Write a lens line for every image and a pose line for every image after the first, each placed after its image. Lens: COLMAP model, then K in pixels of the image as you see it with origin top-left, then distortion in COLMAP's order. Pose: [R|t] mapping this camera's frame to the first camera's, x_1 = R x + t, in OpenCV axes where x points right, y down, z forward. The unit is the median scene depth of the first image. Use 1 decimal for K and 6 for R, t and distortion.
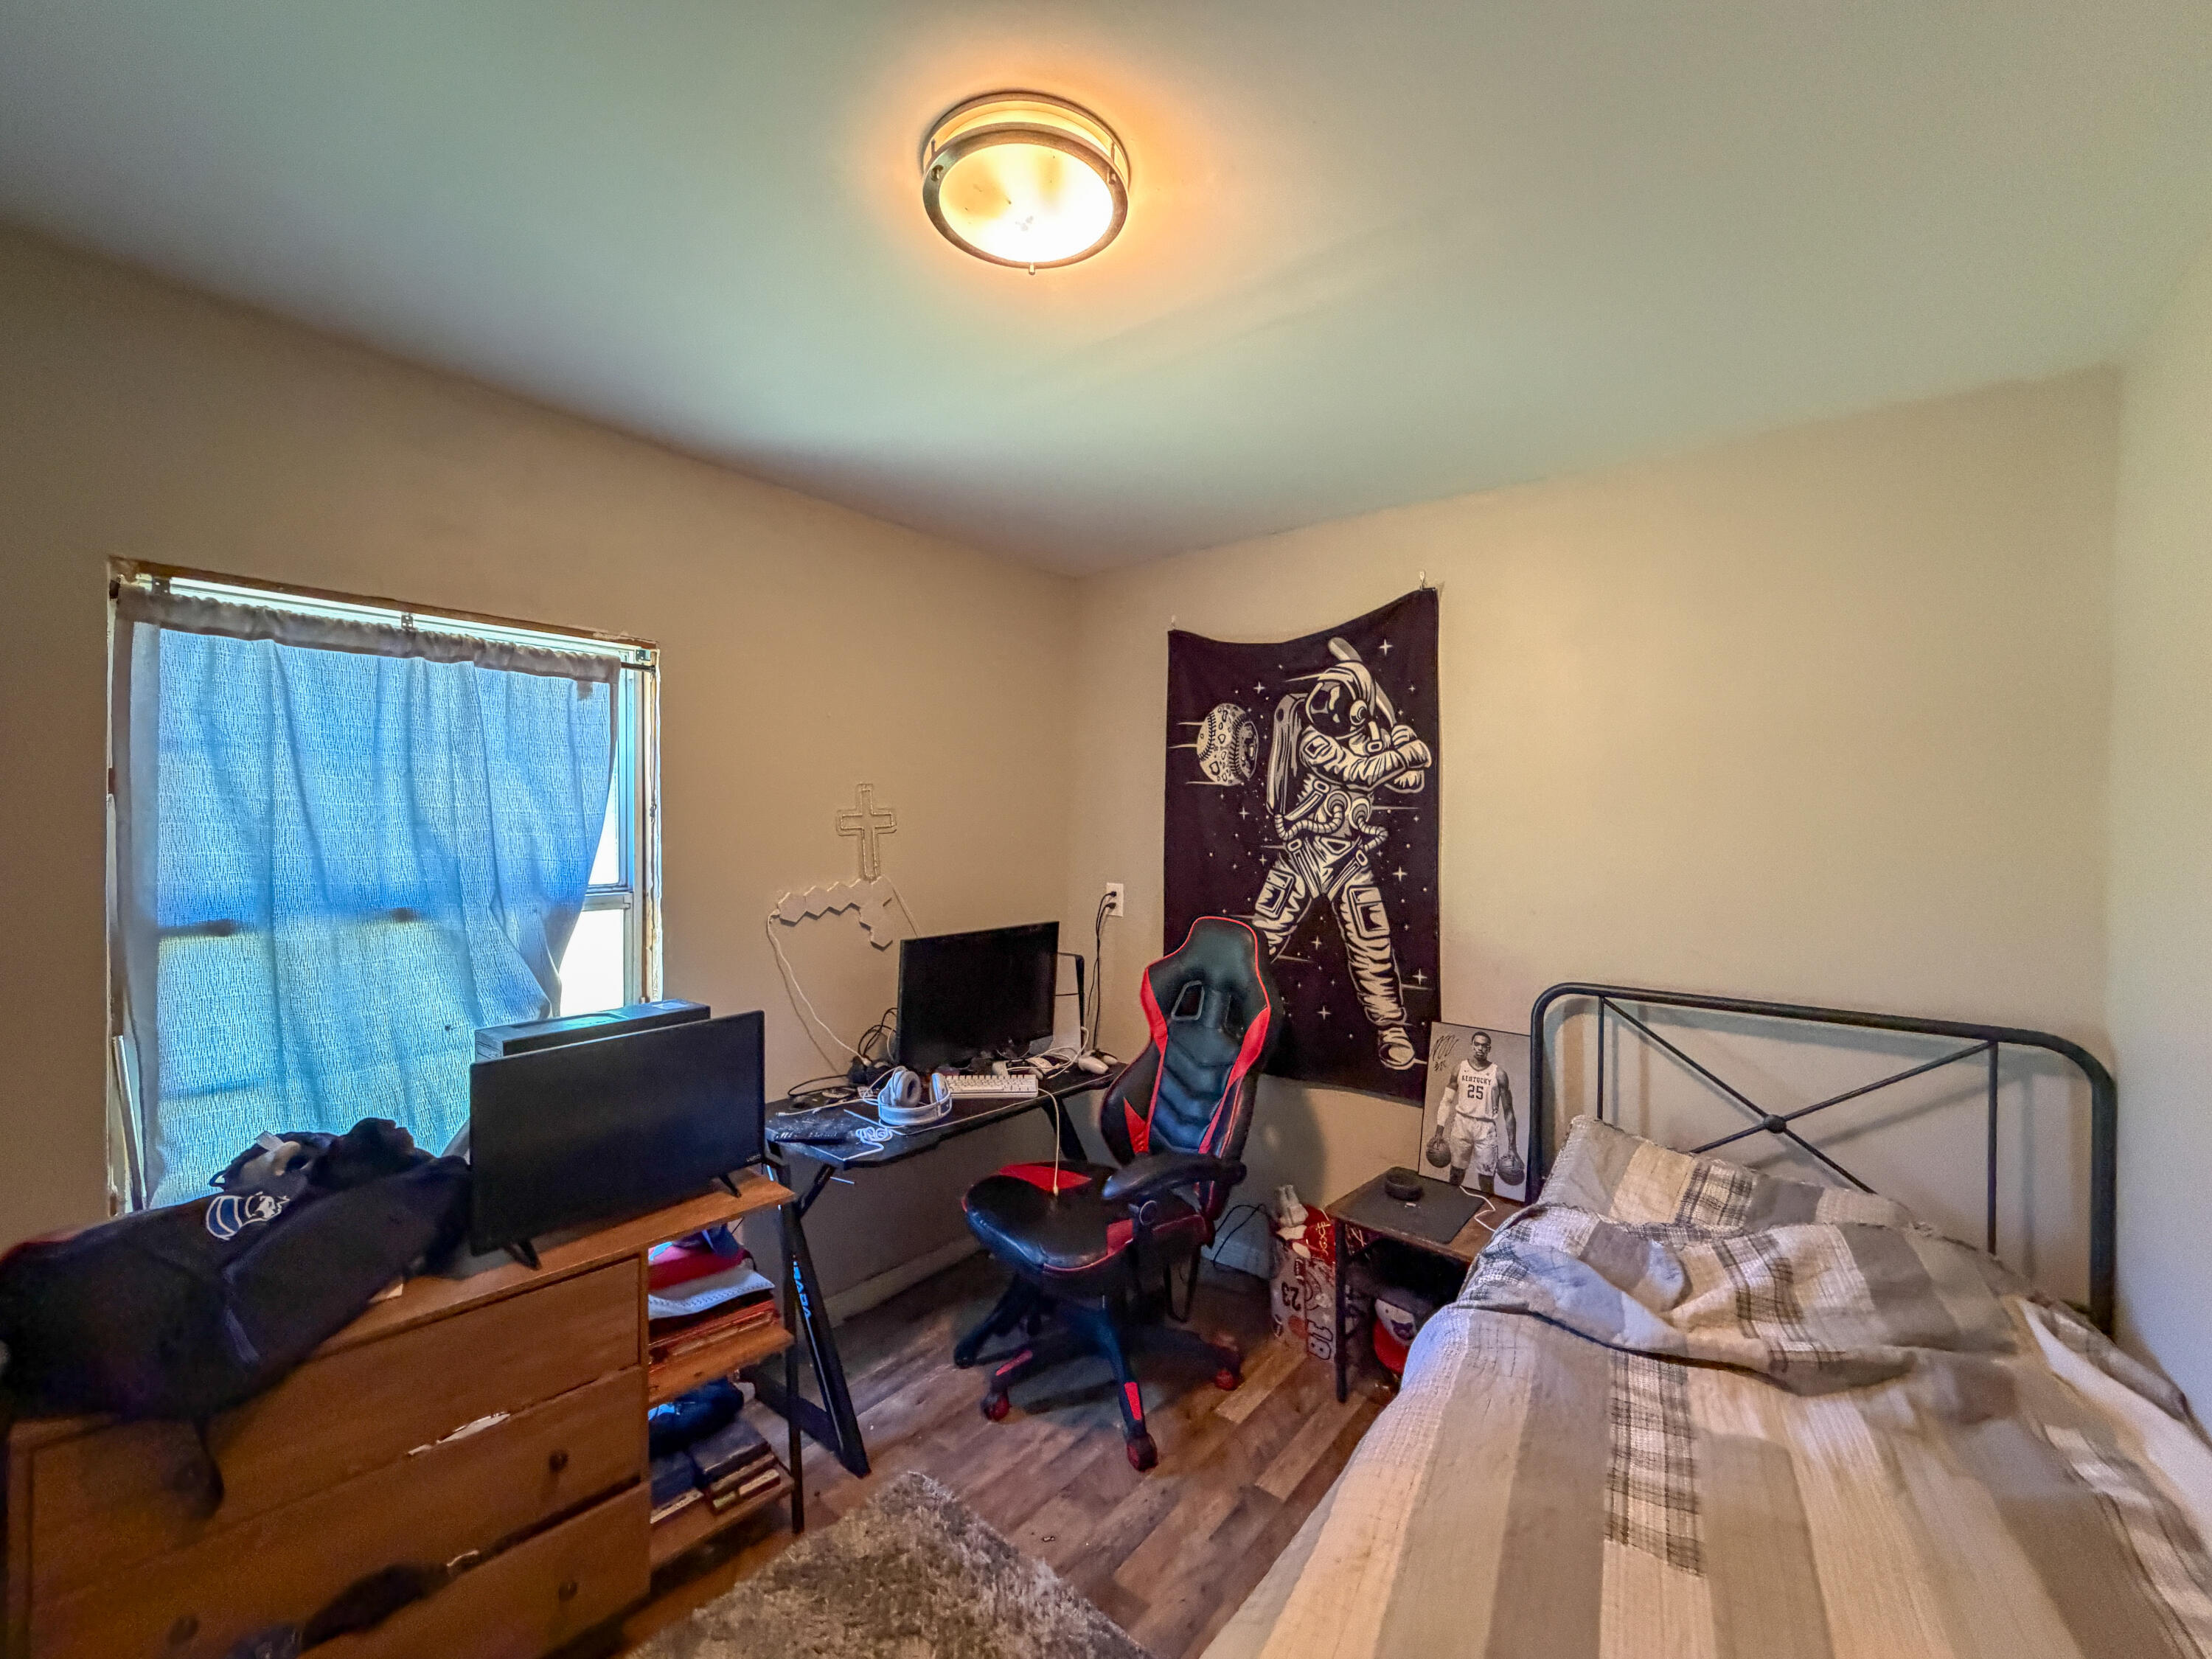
lens RADIAL K [[883.1, 0, 1105.8], [0, 883.1, 828.7], [0, 0, 1]] dist [-0.001327, -0.000499]
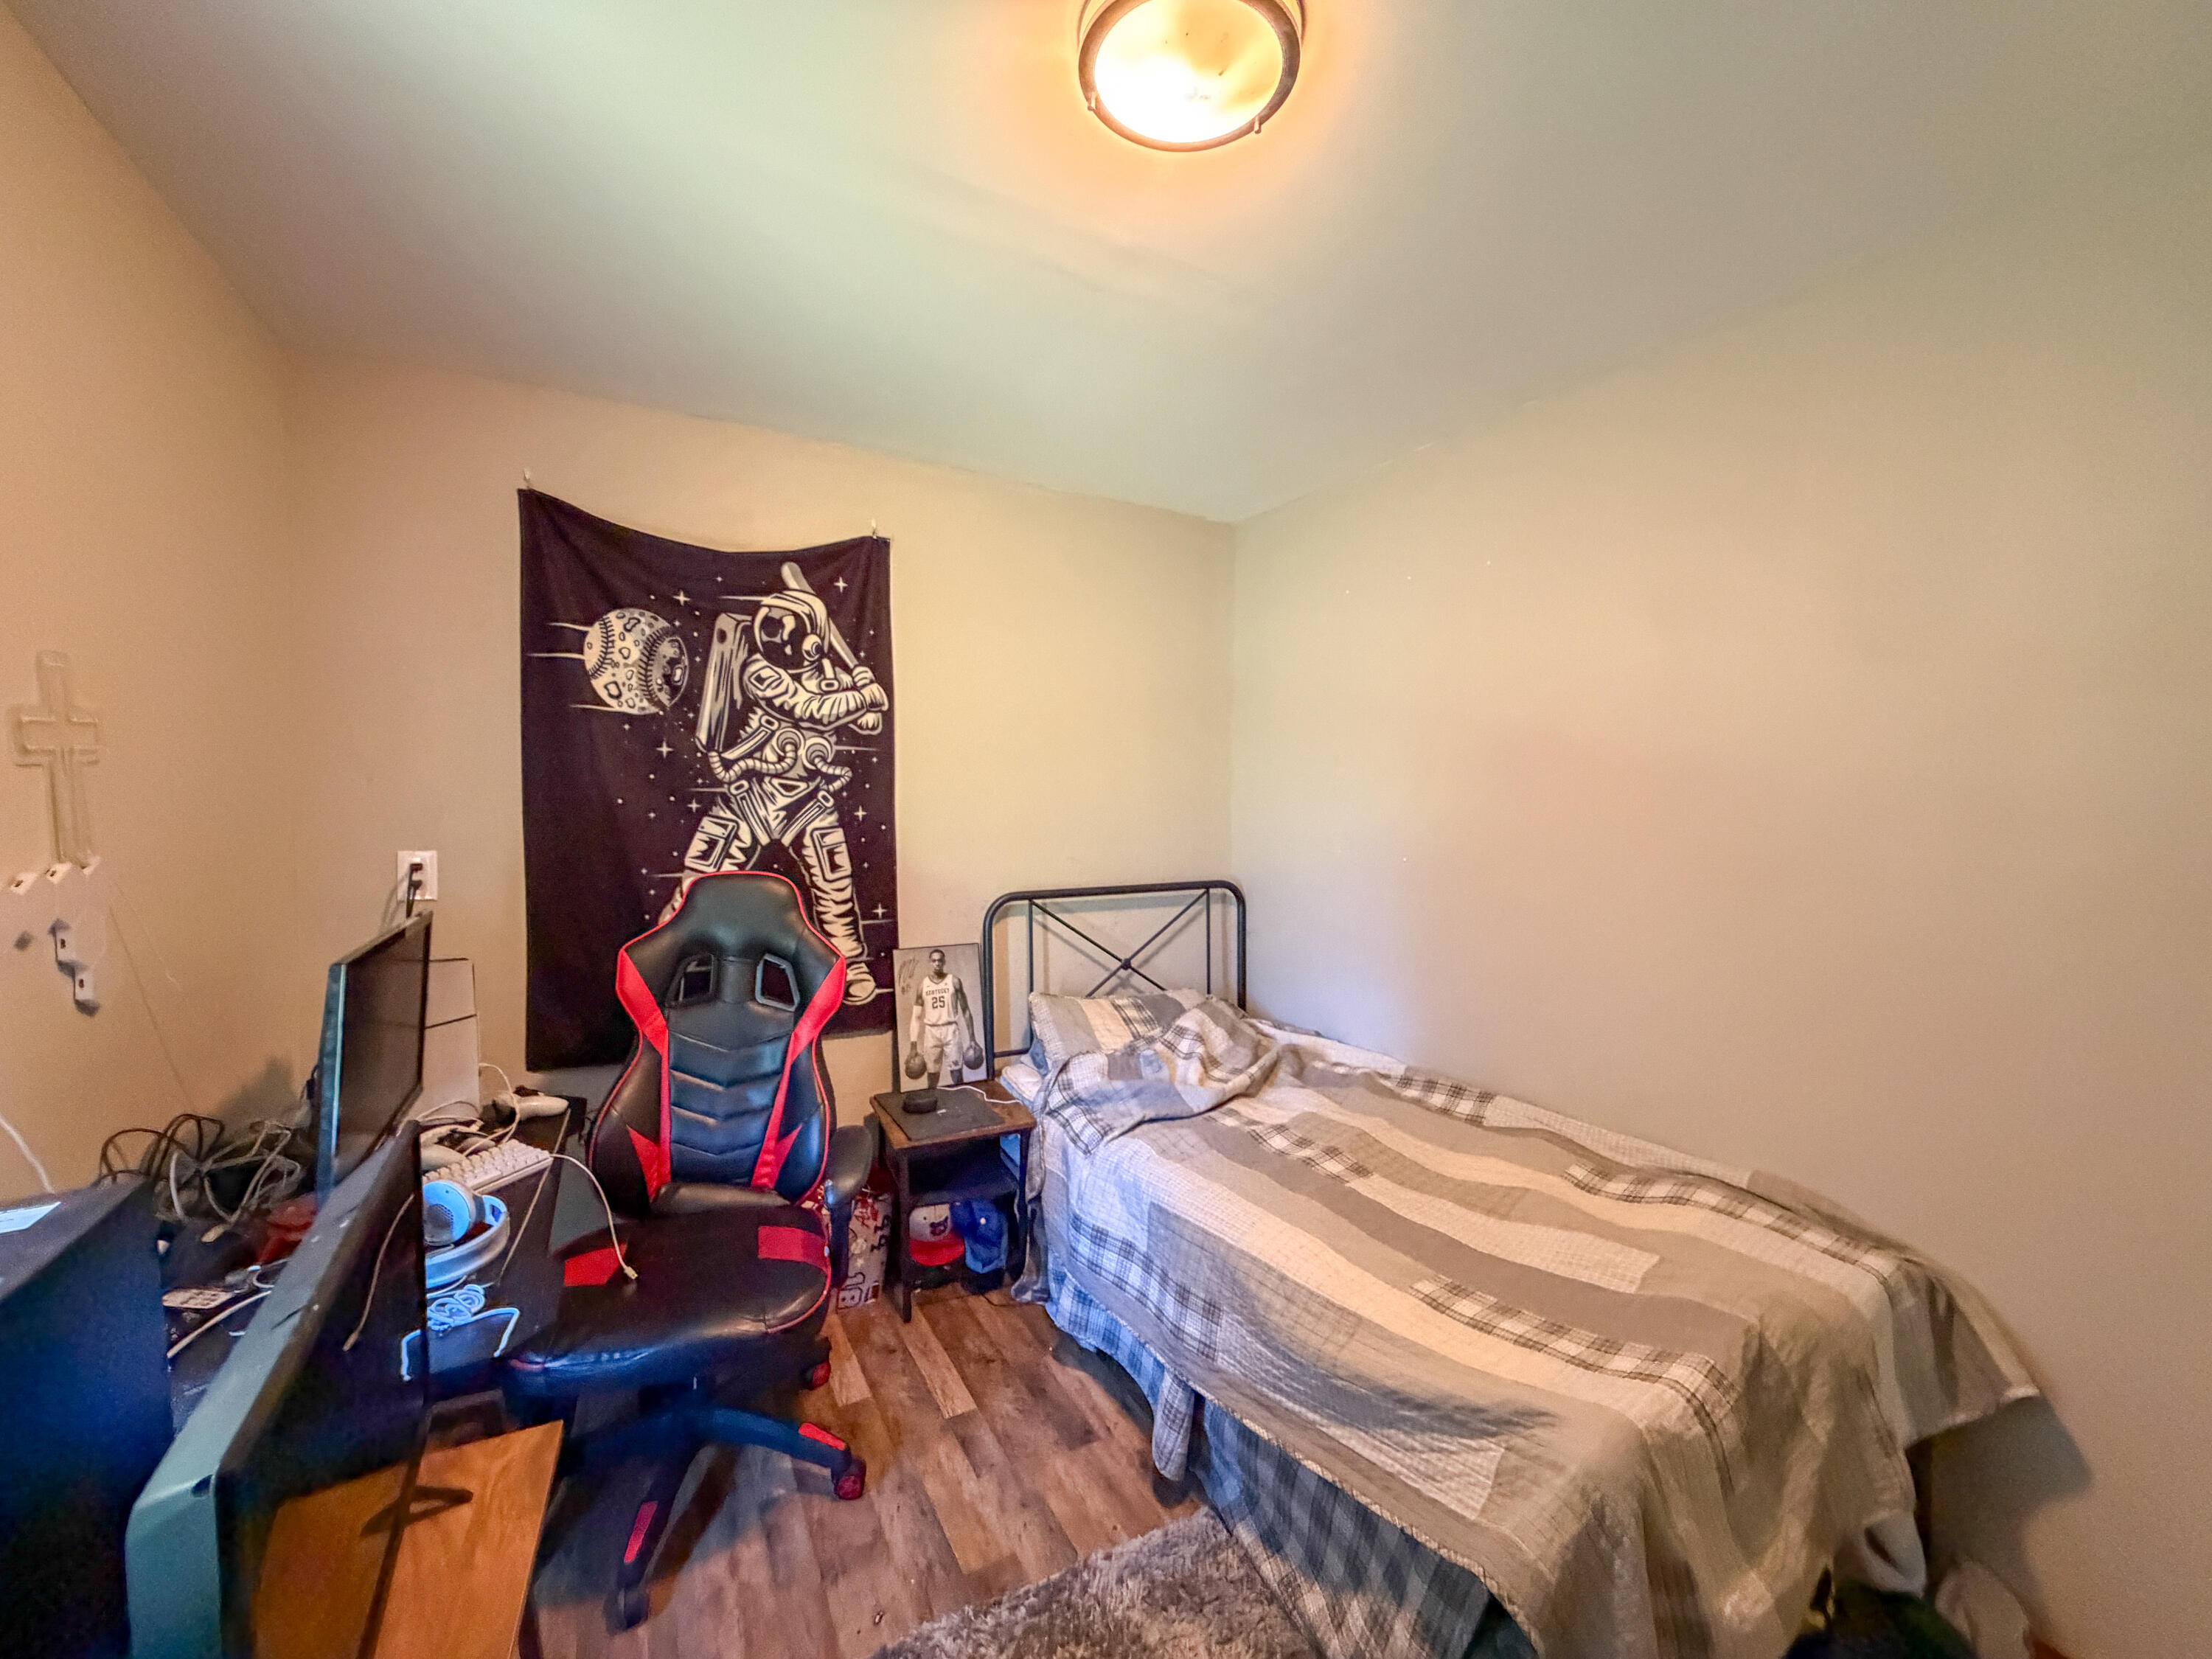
lens RADIAL K [[883.1, 0, 1106.9], [0, 883.1, 826.4], [0, 0, 1]] dist [-0.001327, -0.000499]
pose [[0.380156, -0.046468, 0.923755, -0.487212], [0.004490, 0.998818, 0.048396, 0.017438], [-0.924912, -0.014250, 0.379915, 0.340829]]
